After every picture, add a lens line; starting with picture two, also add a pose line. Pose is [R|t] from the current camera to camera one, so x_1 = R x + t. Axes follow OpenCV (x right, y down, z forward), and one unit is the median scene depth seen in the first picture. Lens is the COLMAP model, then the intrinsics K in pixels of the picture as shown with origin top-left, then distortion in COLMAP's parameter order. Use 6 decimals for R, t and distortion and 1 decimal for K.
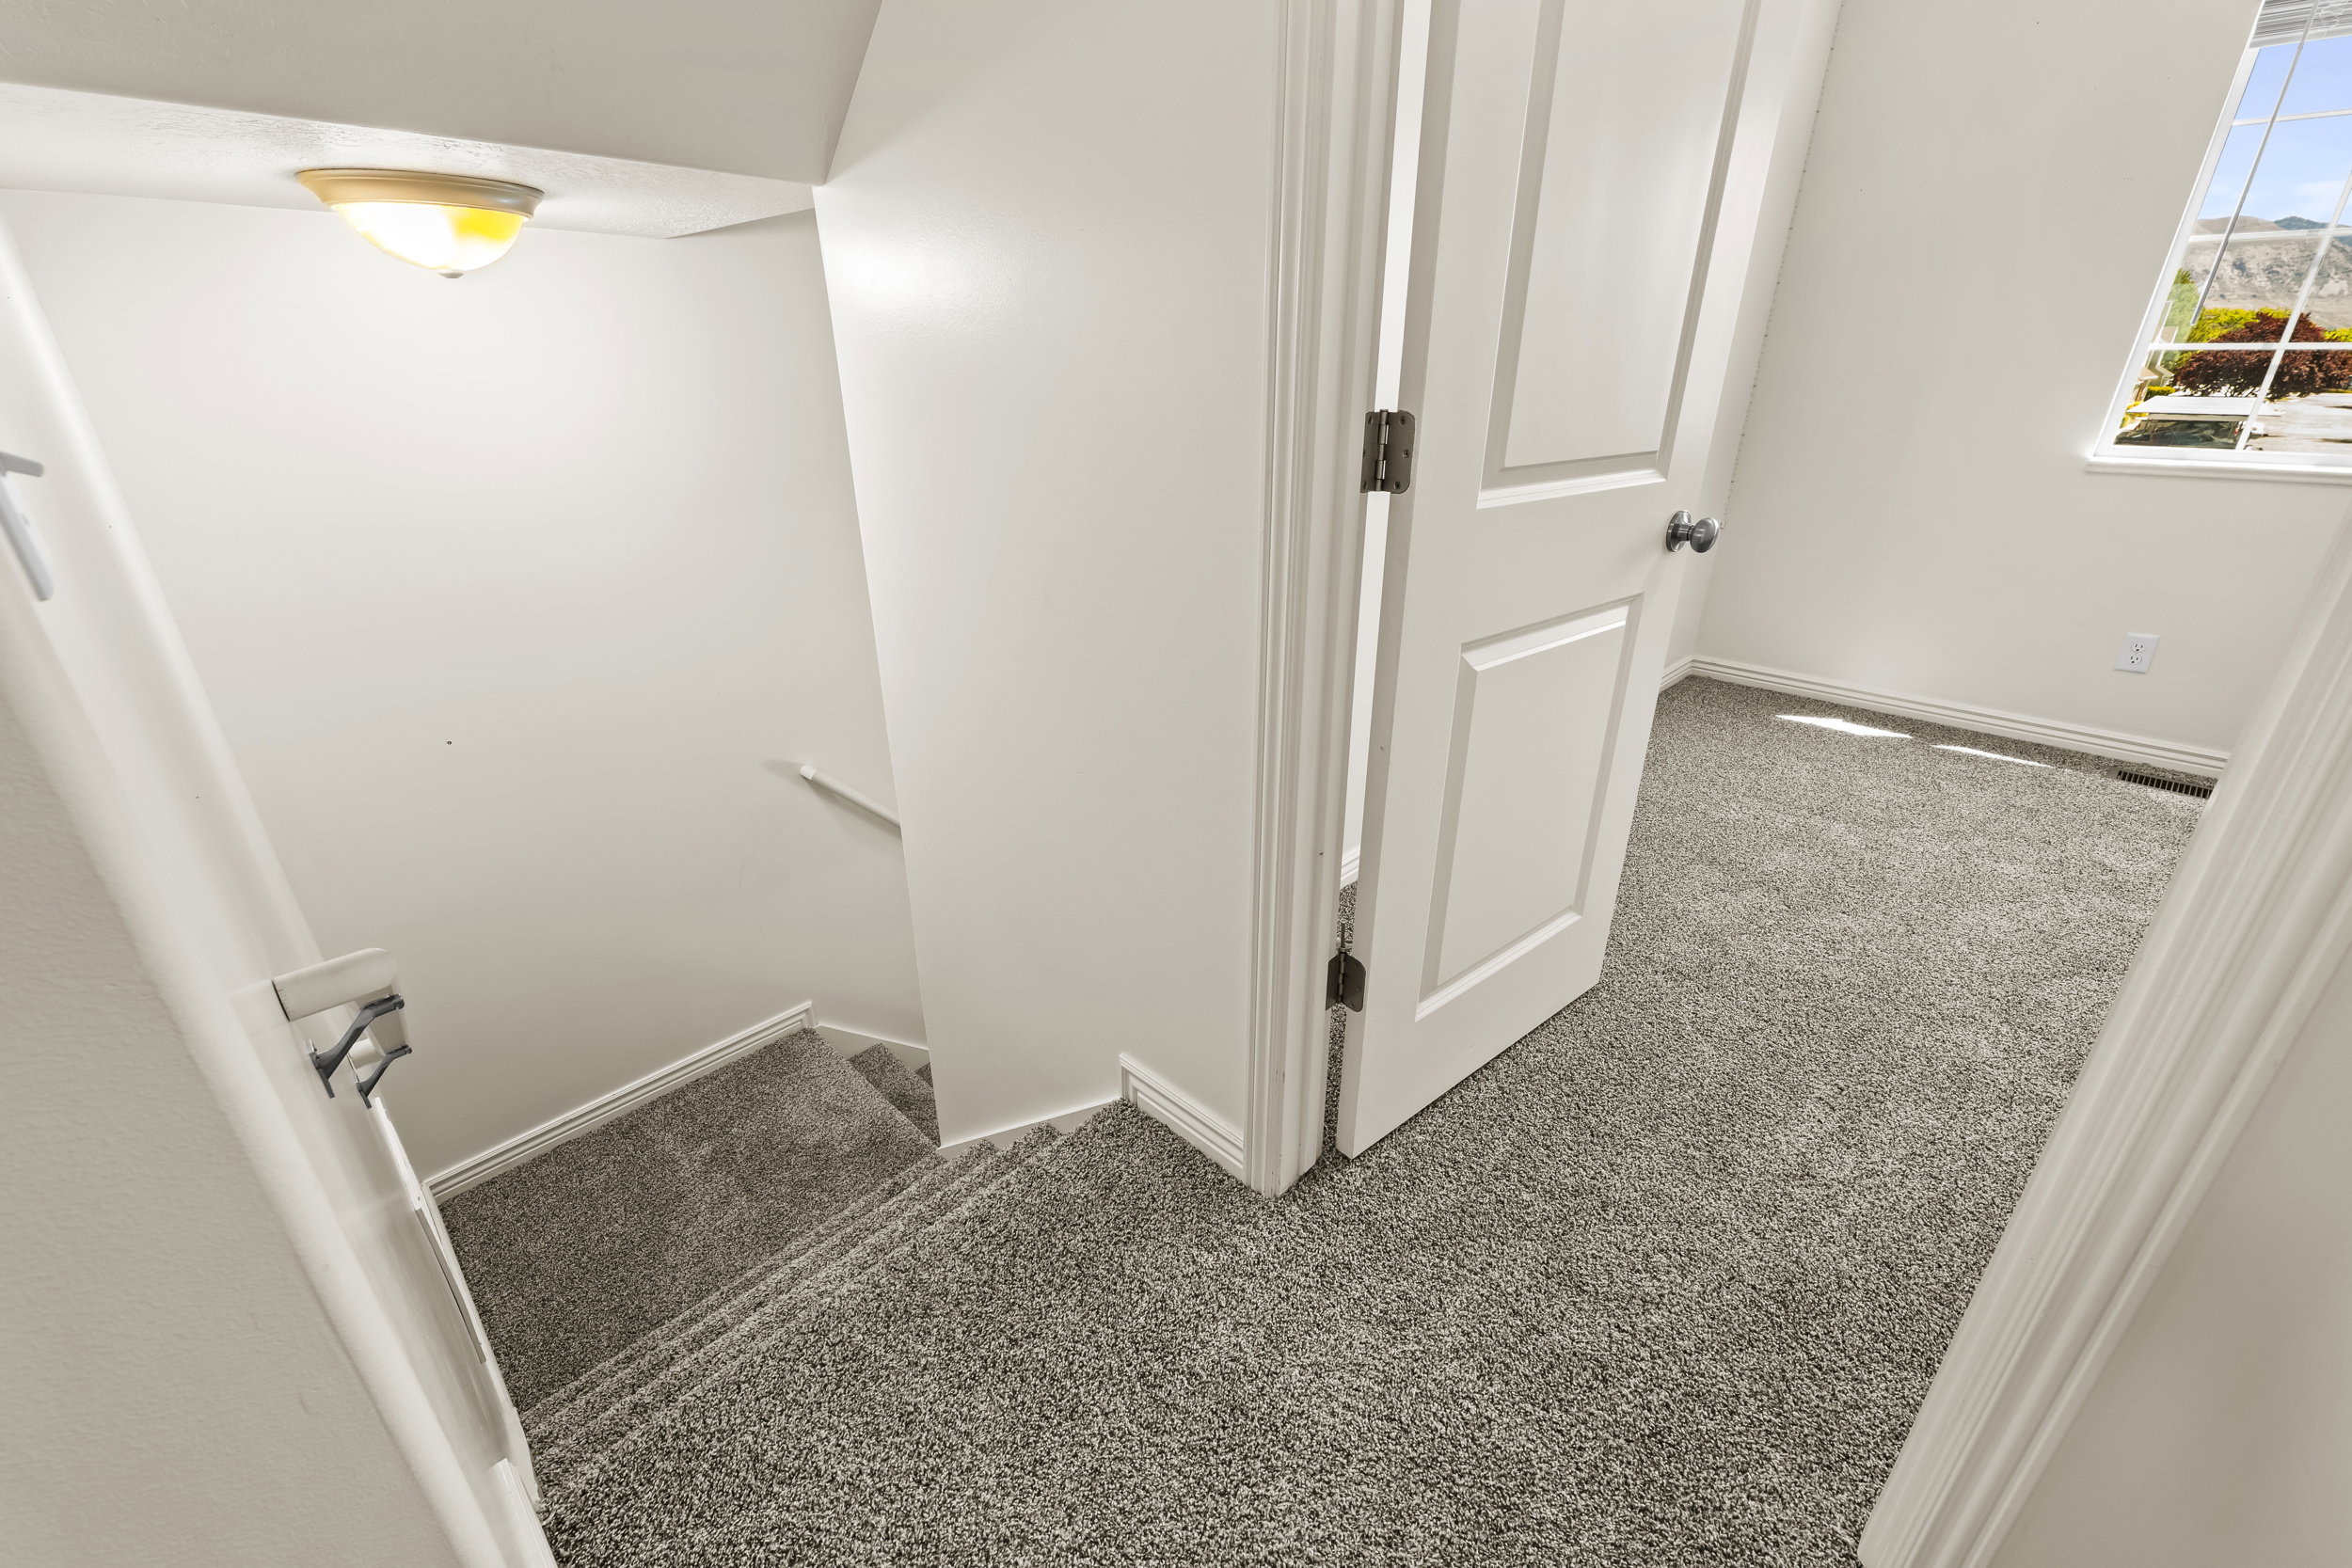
lens RADIAL K [[961.3, 0, 1177.6], [0, 961.3, 775.2], [0, 0, 1]] dist [0.000872, 0.000033]
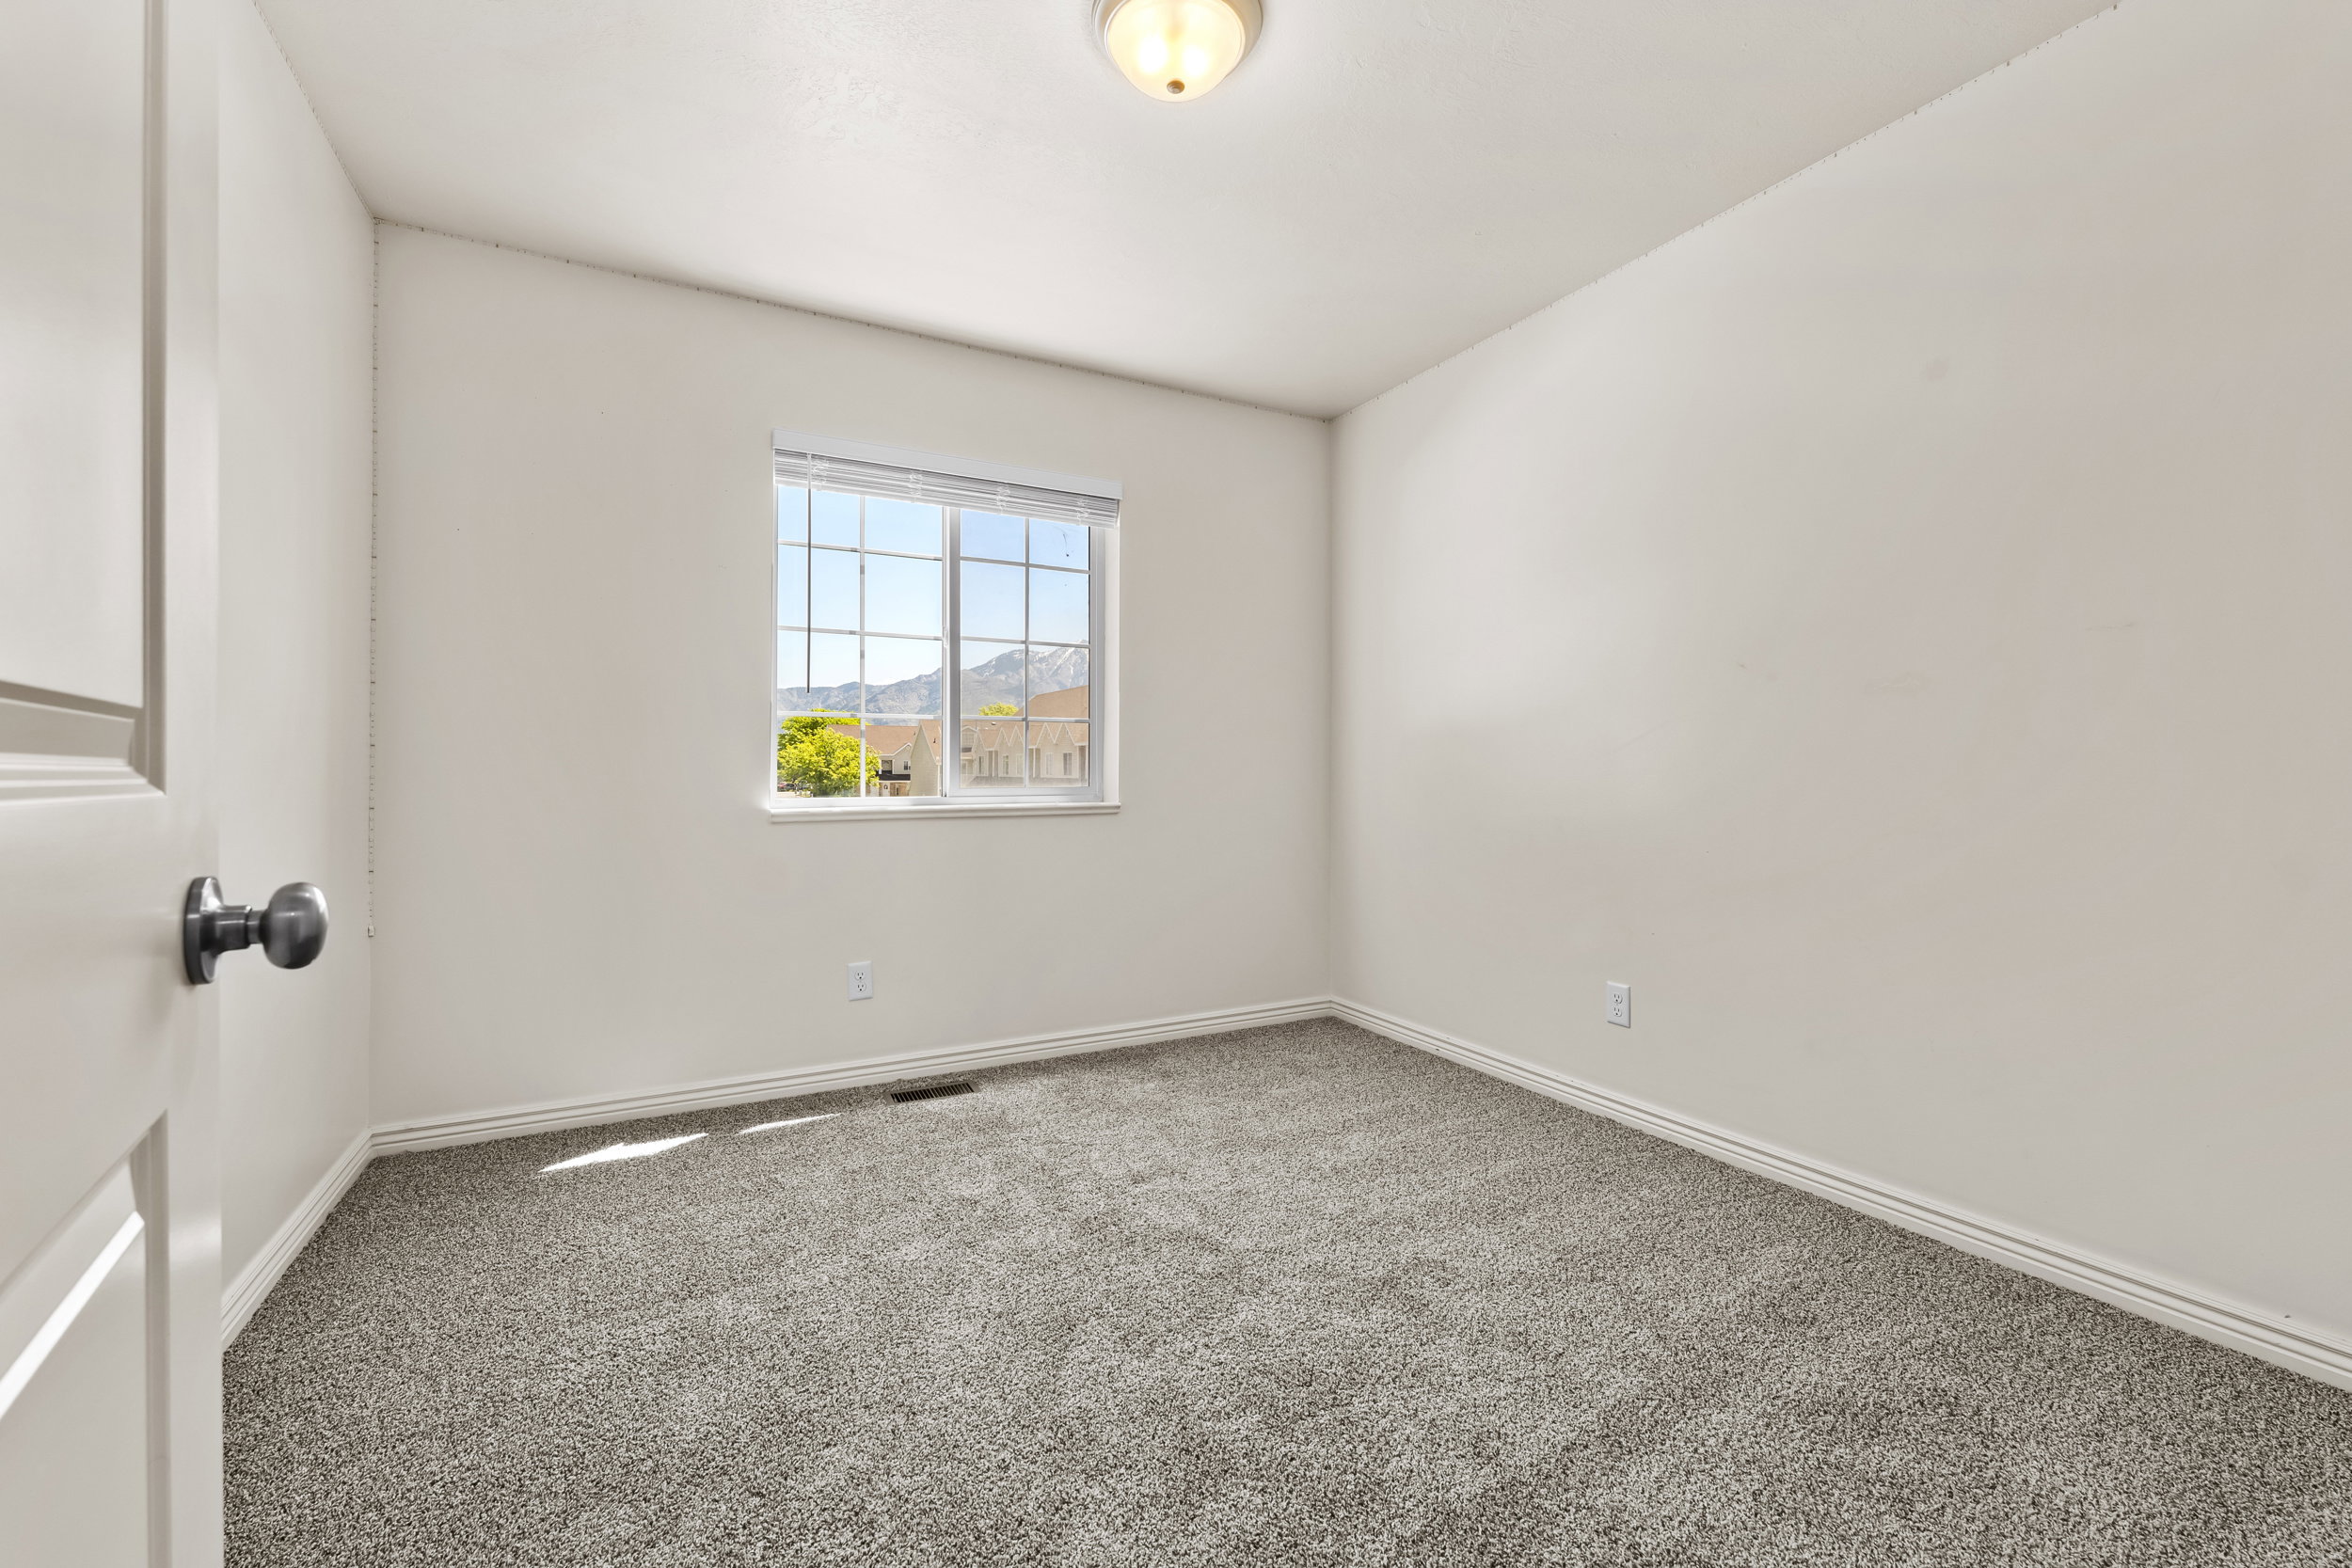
lens RADIAL K [[961.3, 0, 1177.6], [0, 961.3, 775.2], [0, 0, 1]] dist [0.000872, 0.000033]
pose [[0.303937, -0.003674, 0.952685, 0.101731], [0.377157, 0.918757, -0.116782, -0.076879], [-0.874857, 0.394806, 0.280630, 0.302498]]
